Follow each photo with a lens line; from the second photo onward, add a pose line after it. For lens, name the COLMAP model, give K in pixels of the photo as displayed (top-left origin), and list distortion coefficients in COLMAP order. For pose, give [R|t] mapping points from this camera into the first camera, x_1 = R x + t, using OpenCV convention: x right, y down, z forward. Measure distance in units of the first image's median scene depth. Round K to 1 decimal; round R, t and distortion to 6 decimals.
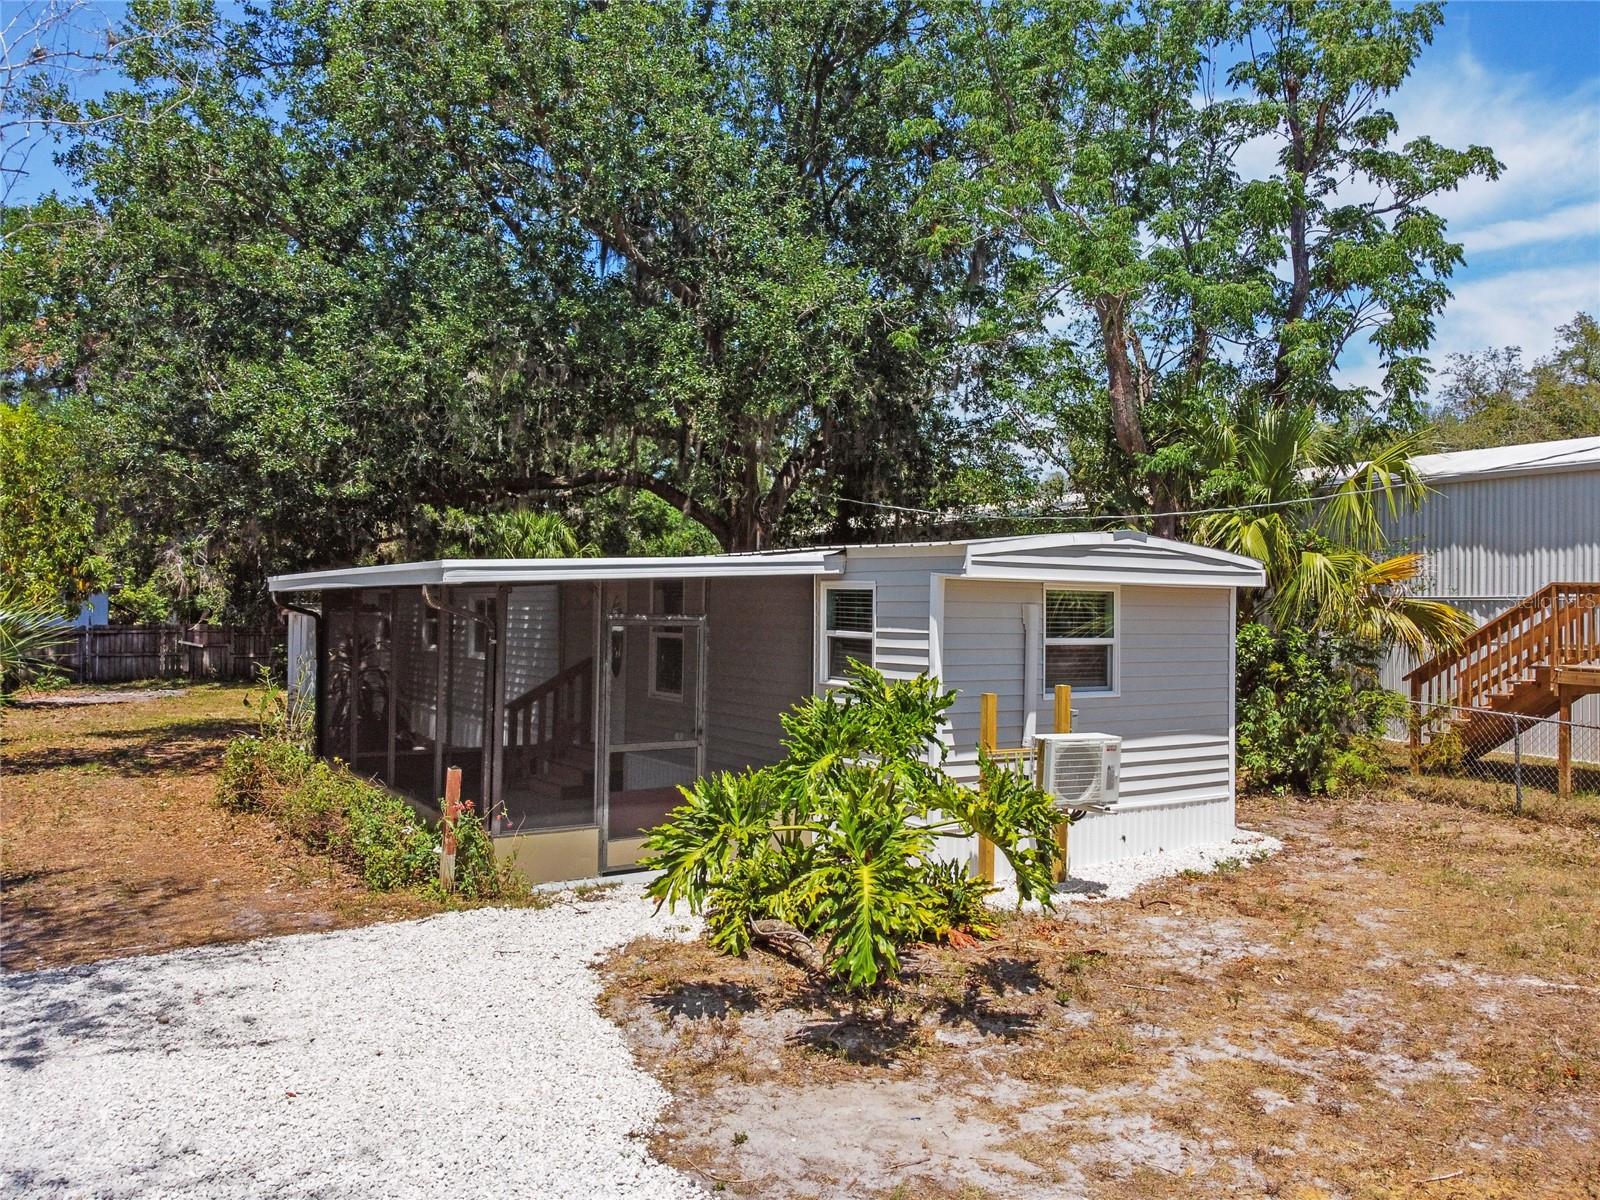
lens RADIAL K [[1177.6, 0, 800.0], [0, 1177.6, 600.0], [0, 0, 1]] dist [-0.000754, -0.002325]
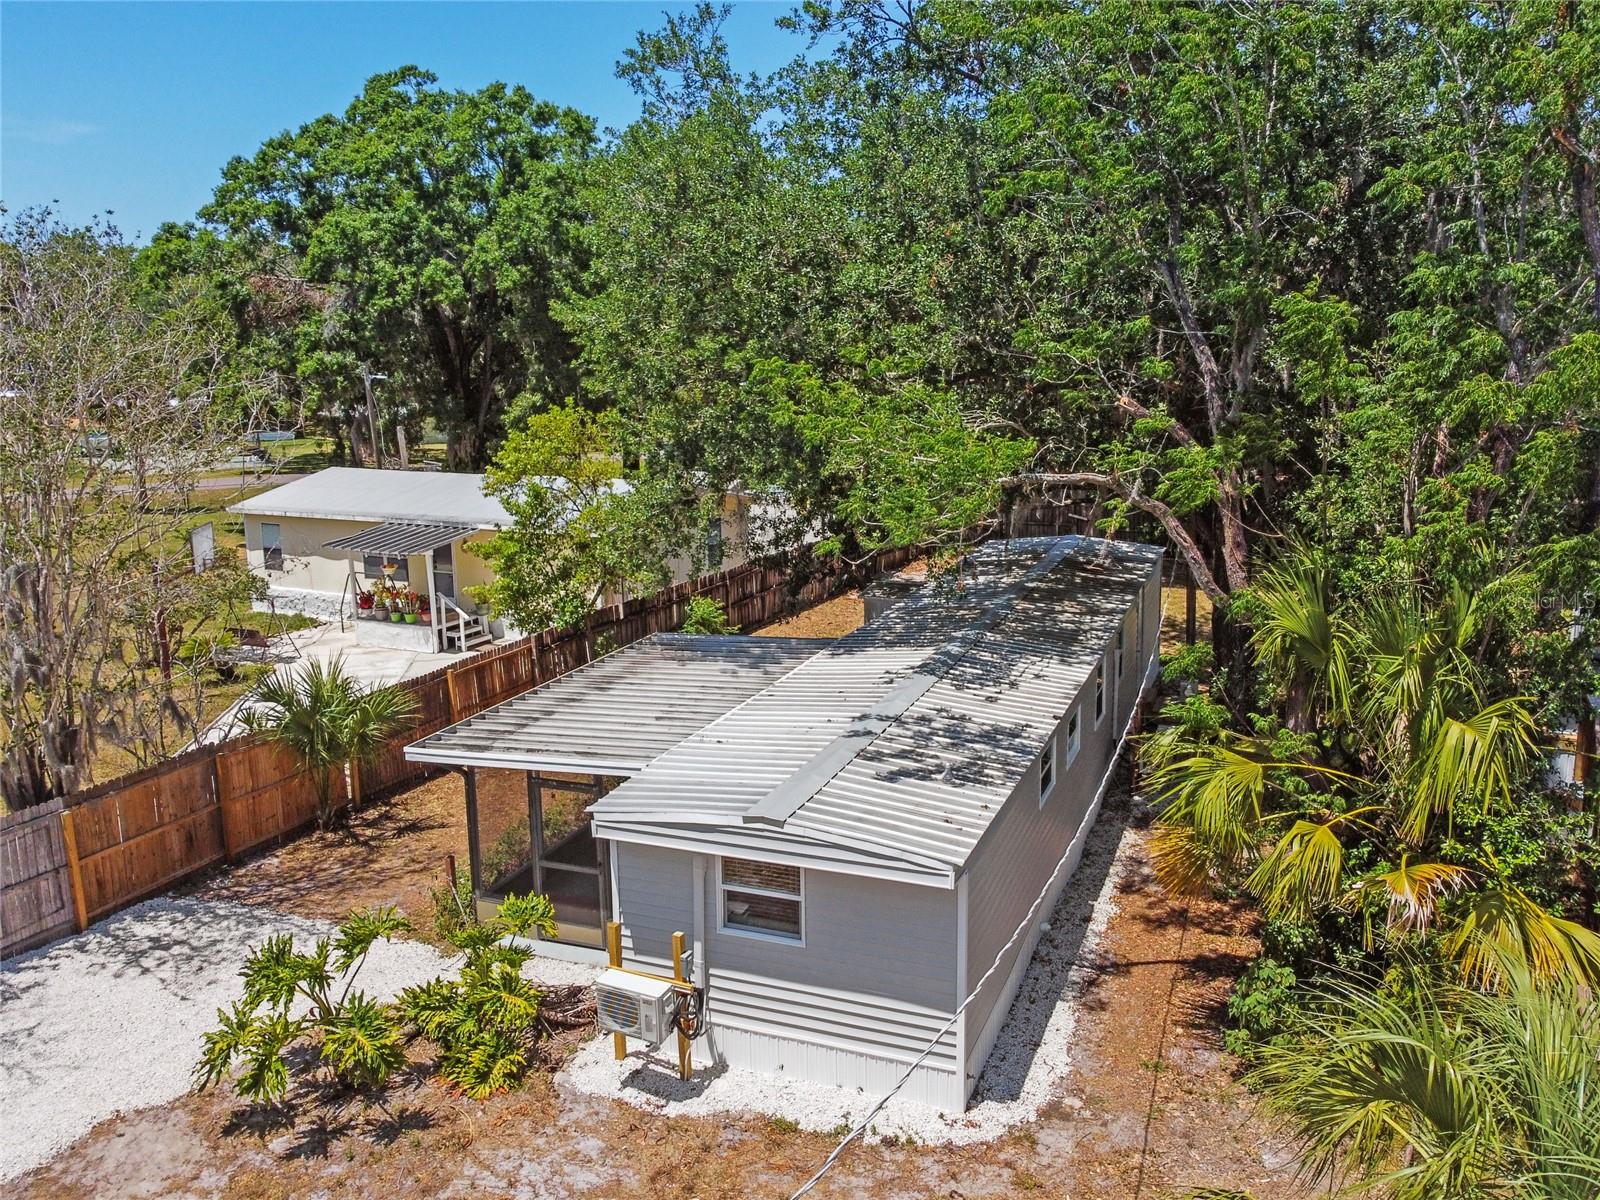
lens RADIAL K [[1211.3, 0, 800.0], [0, 1211.3, 600.0], [0, 0, 1]] dist [0.006102, 0.005433]
pose [[0.581076, 0.139451, -0.801813, 1.210720], [0.022363, 0.982103, 0.187013, -0.480599], [0.813542, -0.126600, 0.567558, 0.418803]]
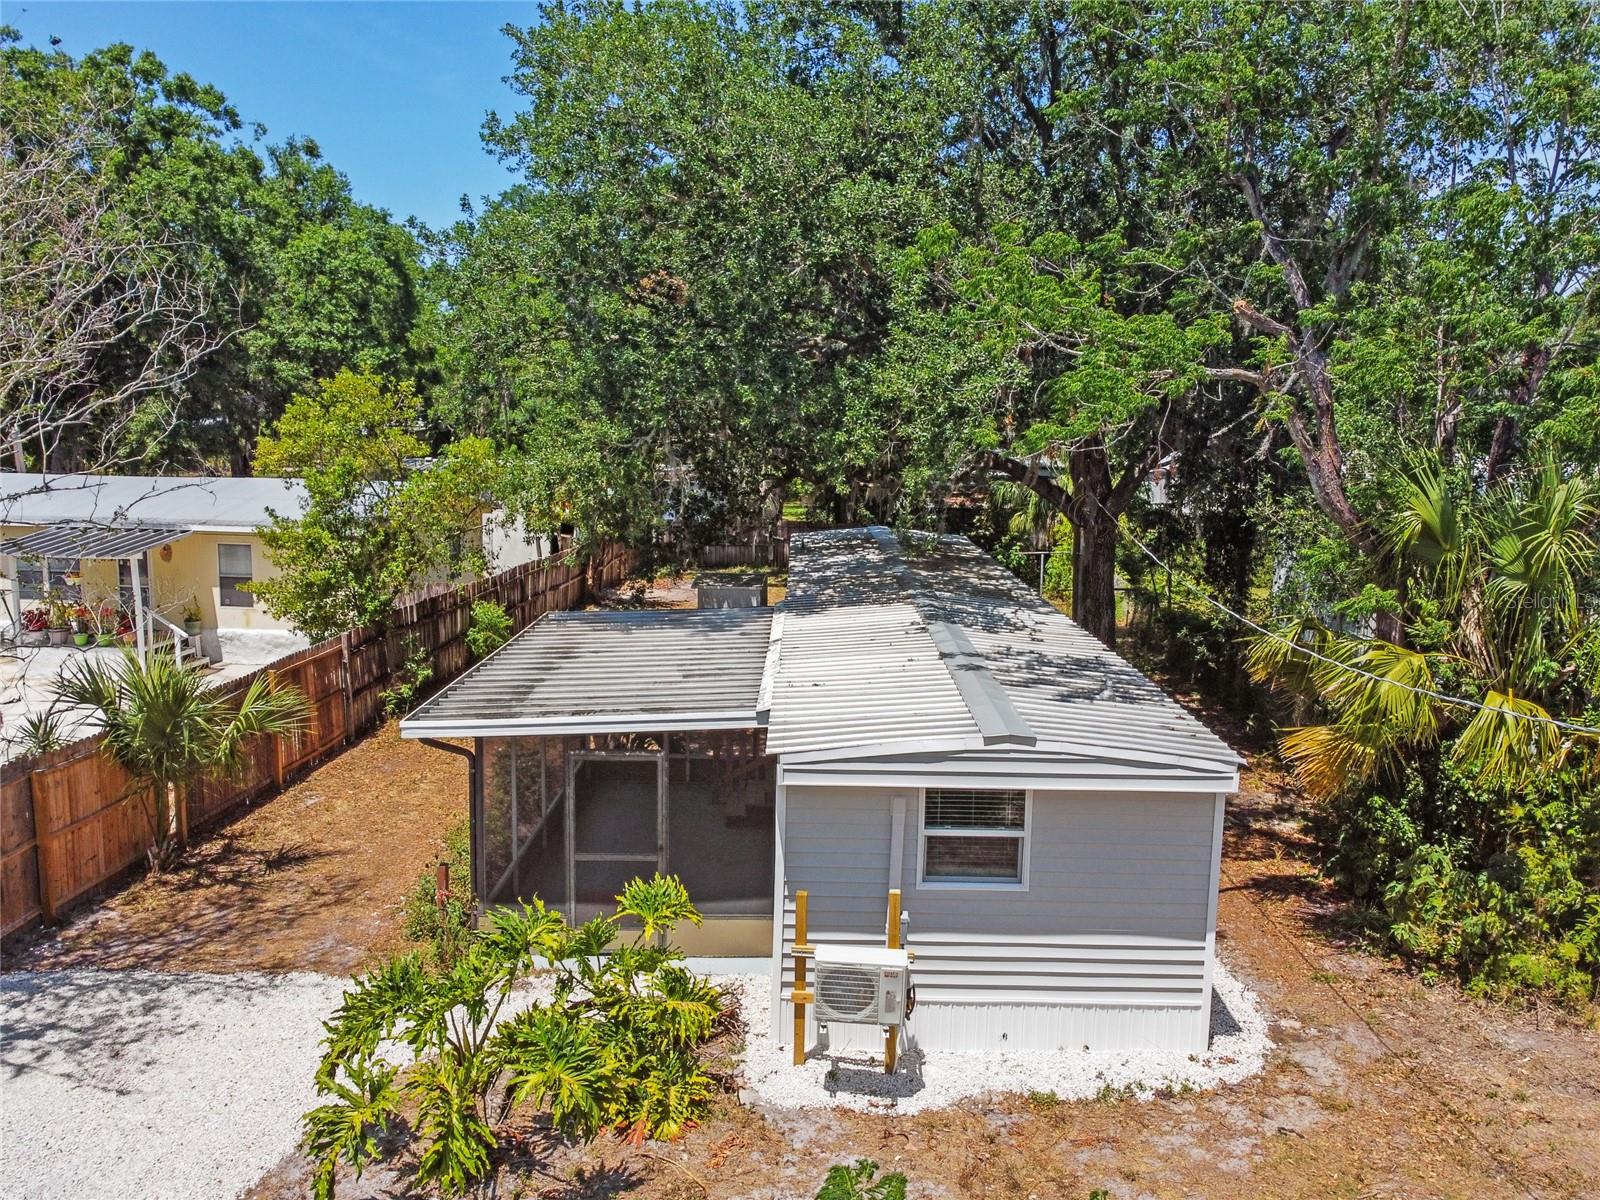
lens RADIAL K [[1177.6, 0, 800.0], [0, 1177.6, 600.0], [0, 0, 1]] dist [-0.000754, -0.002325]
pose [[0.831190, 0.082454, -0.549841, 0.664143], [-0.002954, 0.989583, 0.143931, -0.306147], [0.555981, -0.118010, 0.822775, 0.152027]]
